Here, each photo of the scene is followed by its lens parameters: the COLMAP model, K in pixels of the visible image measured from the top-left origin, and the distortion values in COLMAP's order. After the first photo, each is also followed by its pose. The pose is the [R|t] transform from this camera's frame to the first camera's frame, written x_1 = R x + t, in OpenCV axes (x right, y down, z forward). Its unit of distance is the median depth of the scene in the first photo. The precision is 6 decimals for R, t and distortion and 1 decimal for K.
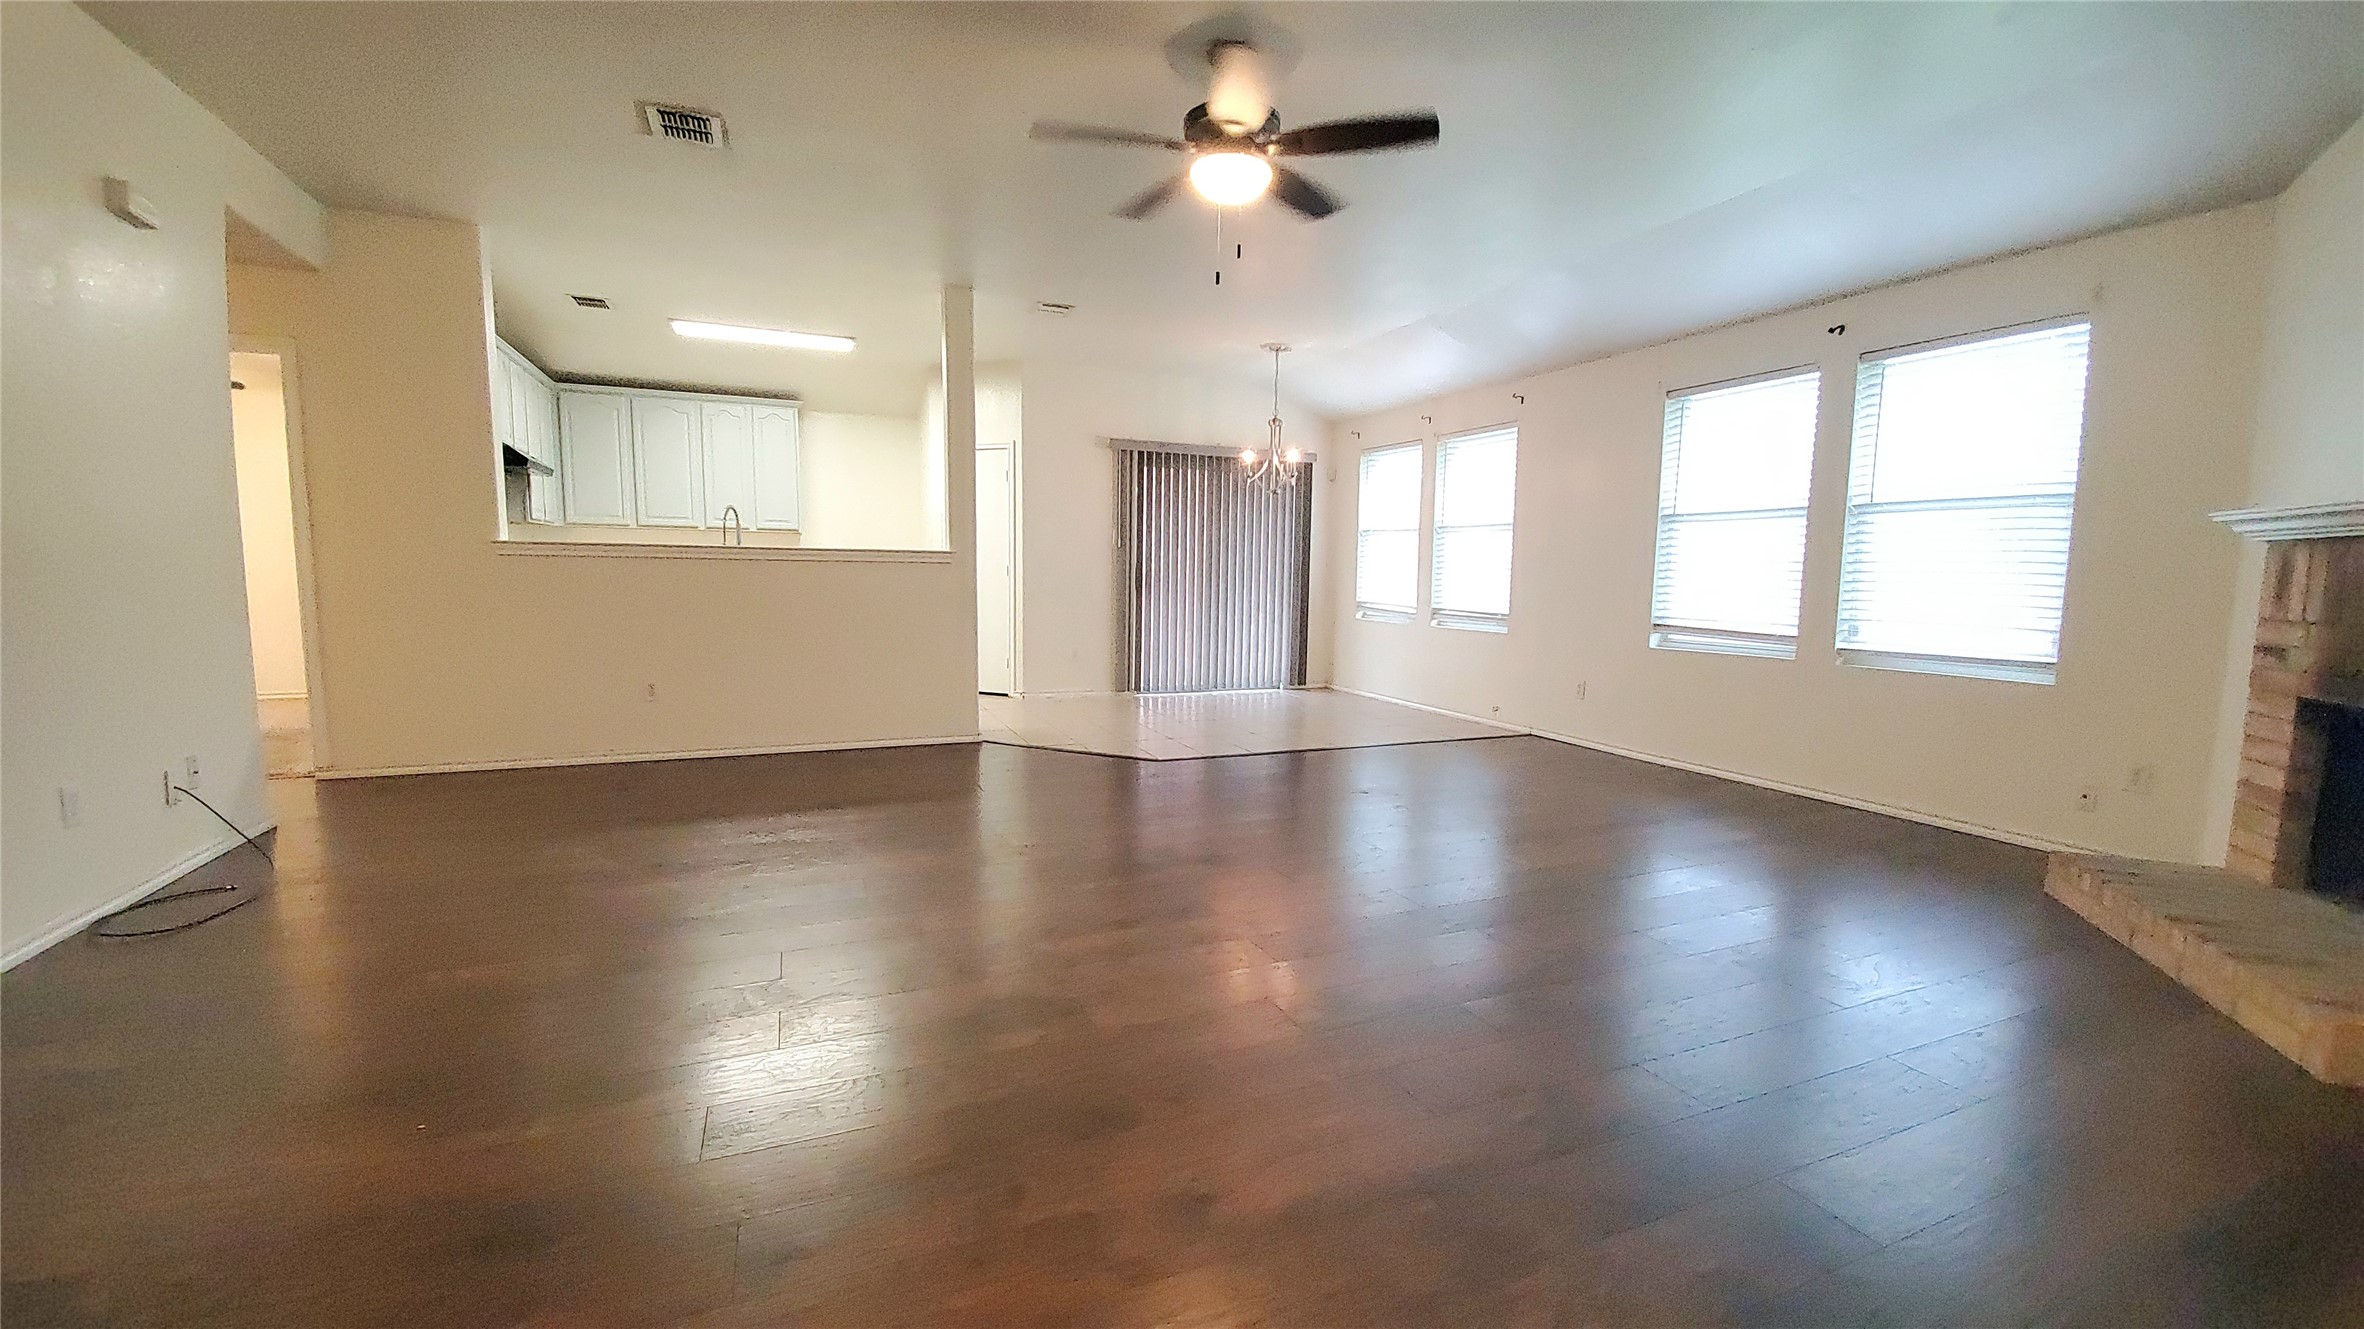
lens RADIAL K [[930.8, 0, 1184.9], [0, 930.8, 675.7], [0, 0, 1]] dist [0.018304, -0.019993]
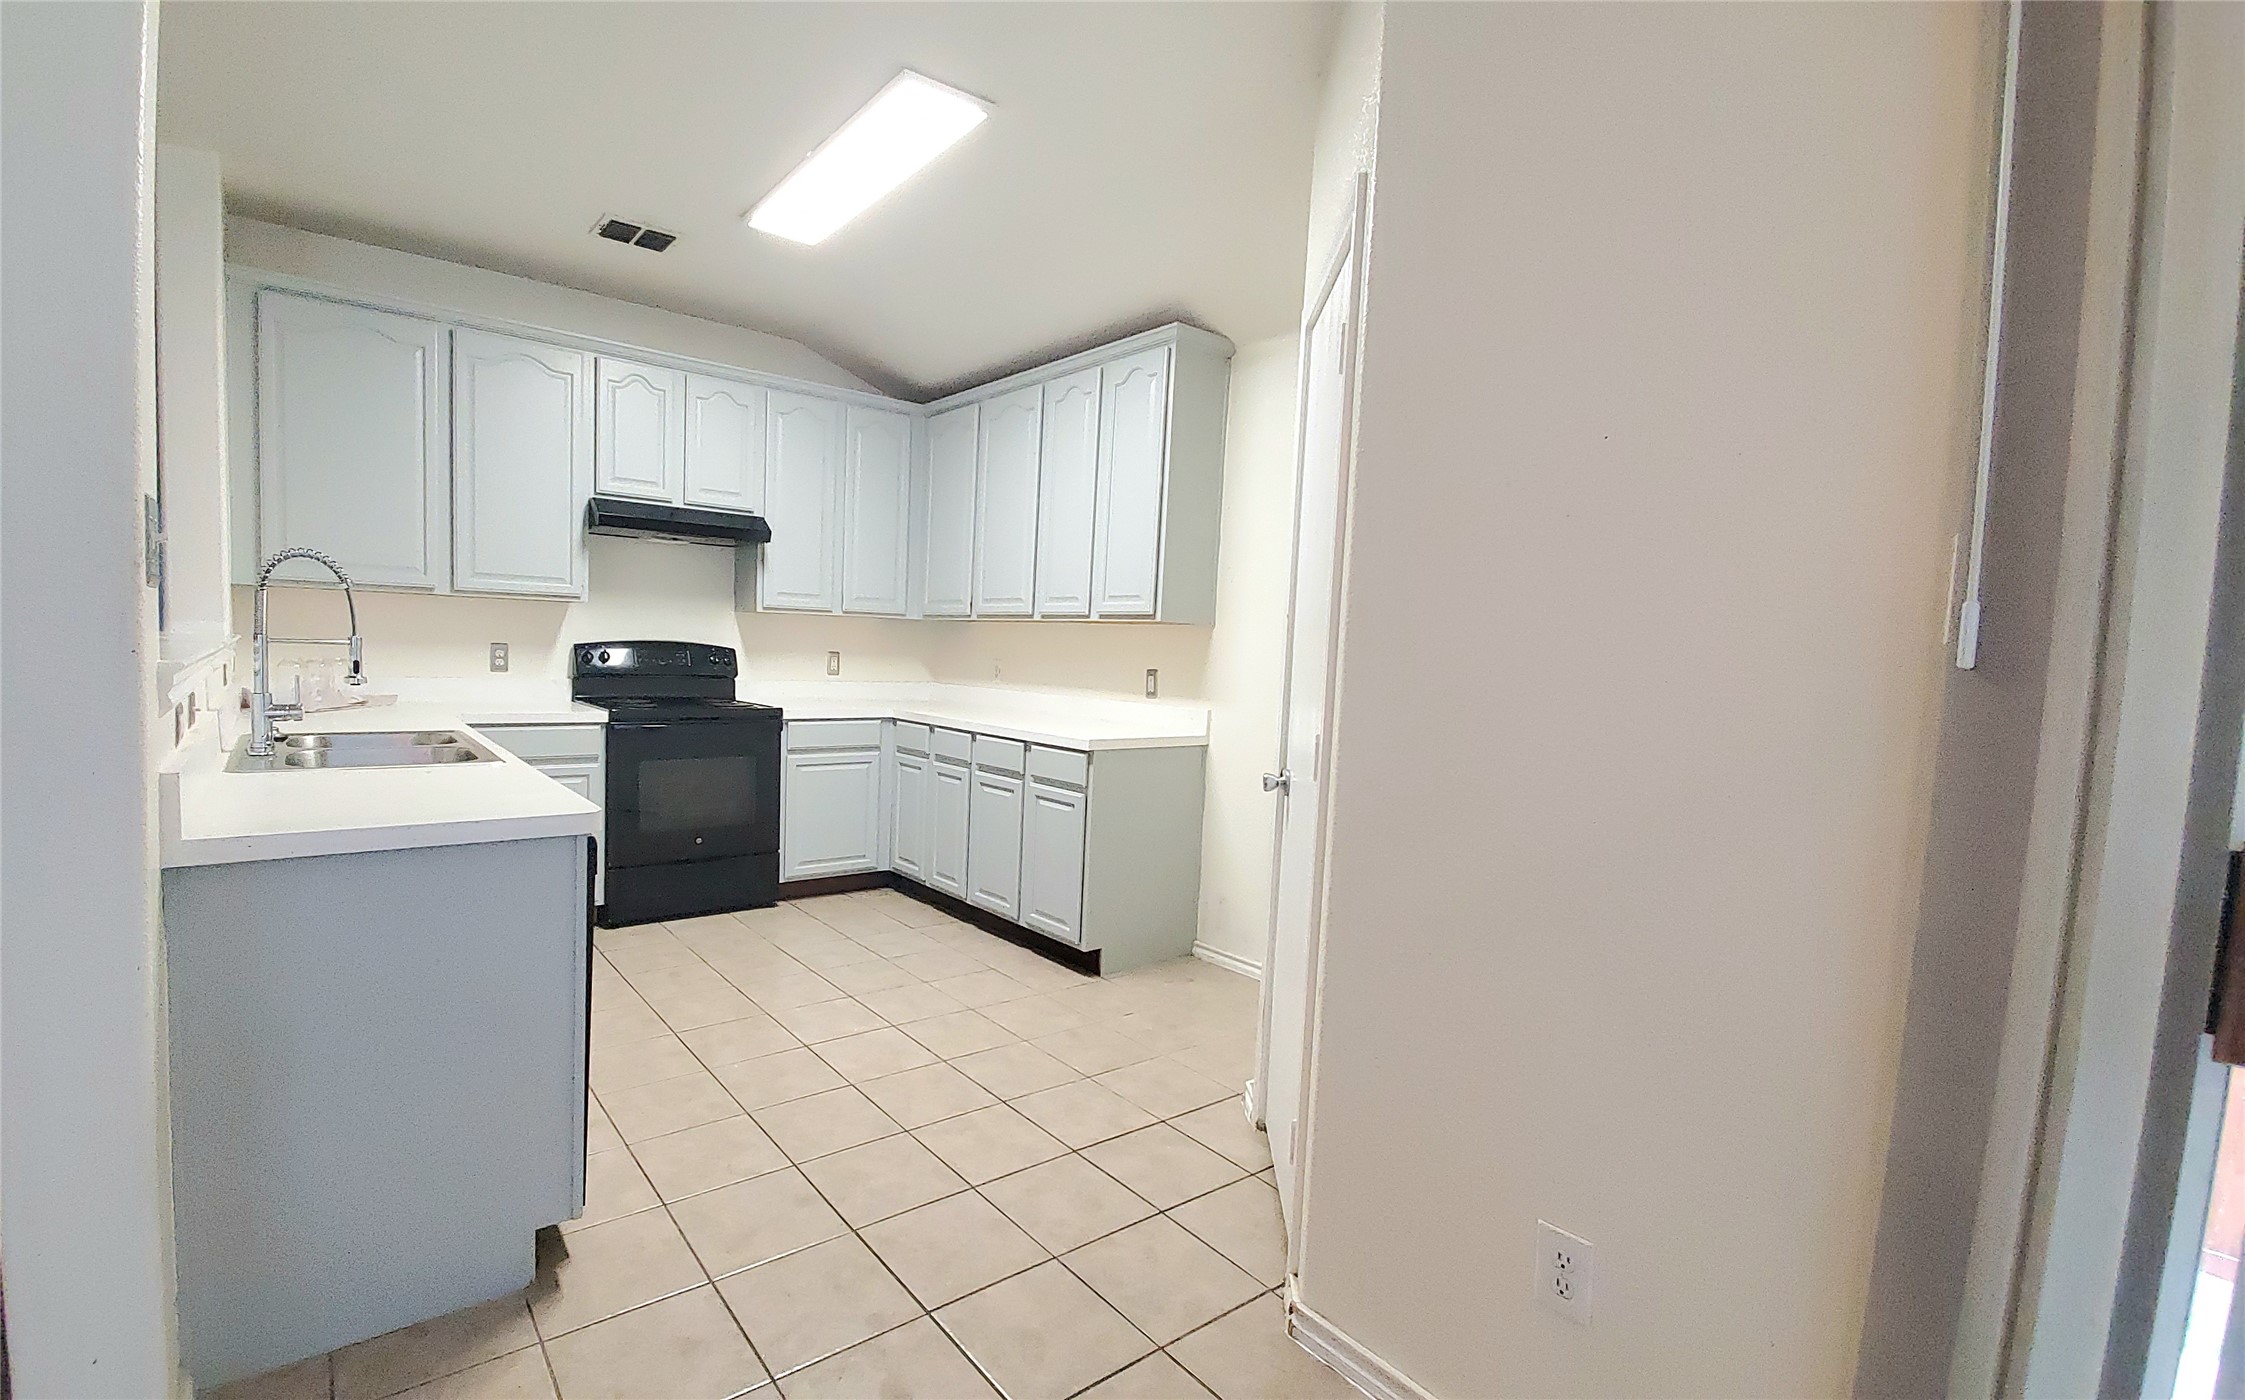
lens RADIAL K [[981.2, 0, 1004.5], [0, 981.2, 717.0], [0, 0, 1]] dist [-0.000065, -0.000008]
pose [[0.231155, 0.067711, -0.970558, 0.037423], [-0.143853, 0.988989, 0.034736, -0.154523], [0.962223, 0.131588, 0.238350, 1.116893]]
